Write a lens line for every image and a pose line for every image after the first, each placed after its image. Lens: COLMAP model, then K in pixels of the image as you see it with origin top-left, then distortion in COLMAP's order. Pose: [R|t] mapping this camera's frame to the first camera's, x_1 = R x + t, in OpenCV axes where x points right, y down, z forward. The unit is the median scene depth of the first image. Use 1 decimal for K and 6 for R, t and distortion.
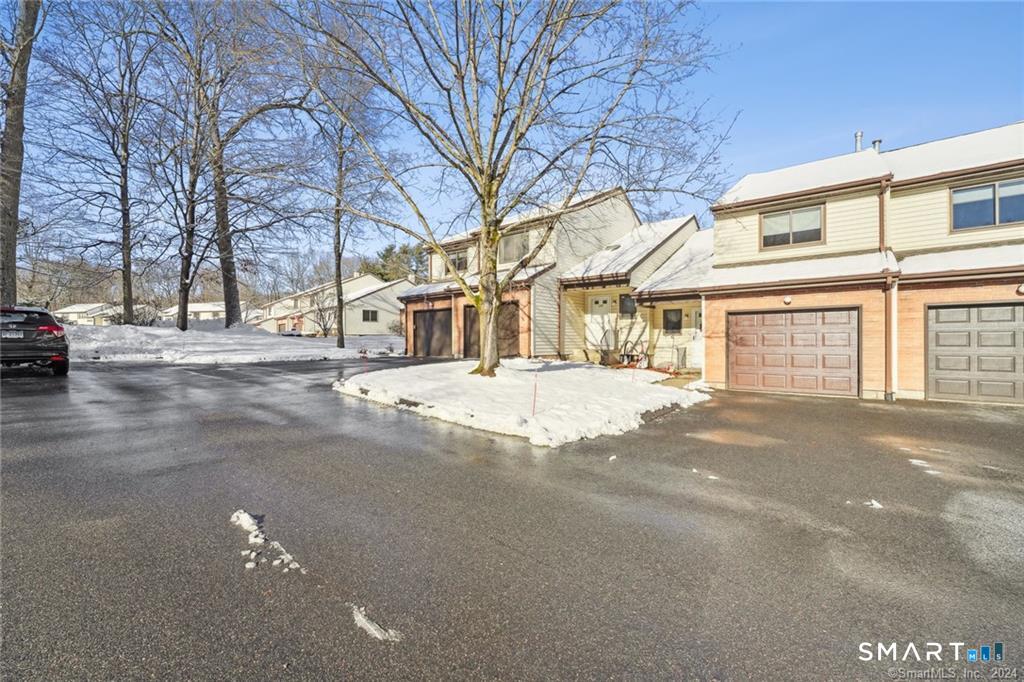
lens RADIAL K [[420.9, 0, 512.8], [0, 420.9, 338.1], [0, 0, 1]] dist [-0.000304, 0.000210]
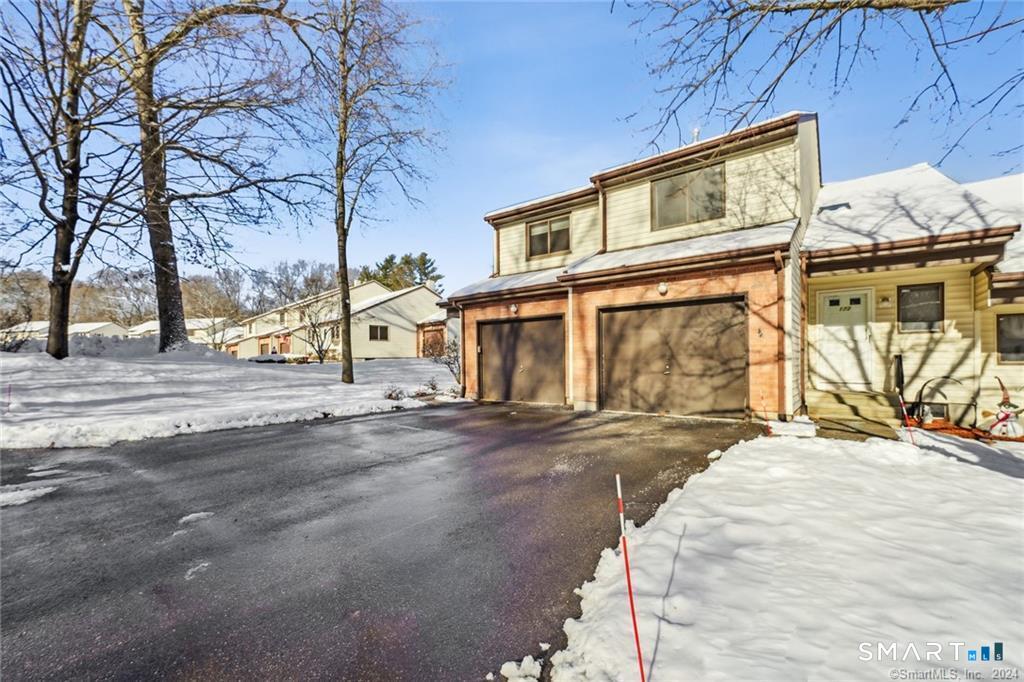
lens RADIAL K [[439.8, 0, 519.2], [0, 439.8, 358.3], [0, 0, 1]] dist [0.015302, 0.000227]
pose [[0.999946, -0.005467, 0.008790, -0.183171], [0.005440, 0.999981, 0.003062, -0.016065], [-0.008807, -0.003014, 0.999957, 0.394560]]
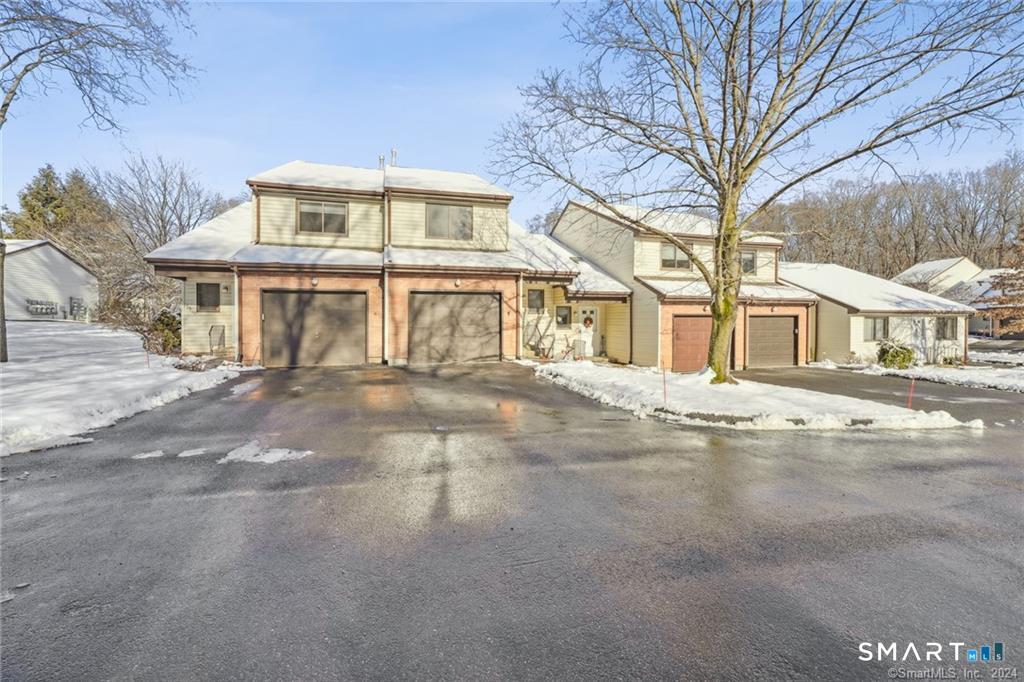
lens RADIAL K [[420.9, 0, 512.8], [0, 420.9, 338.1], [0, 0, 1]] dist [-0.000304, 0.000210]
pose [[0.589886, -0.028423, 0.806986, -0.502773], [-0.009020, 0.999086, 0.041782, -0.023508], [-0.807436, -0.031926, 0.589091, 0.366800]]
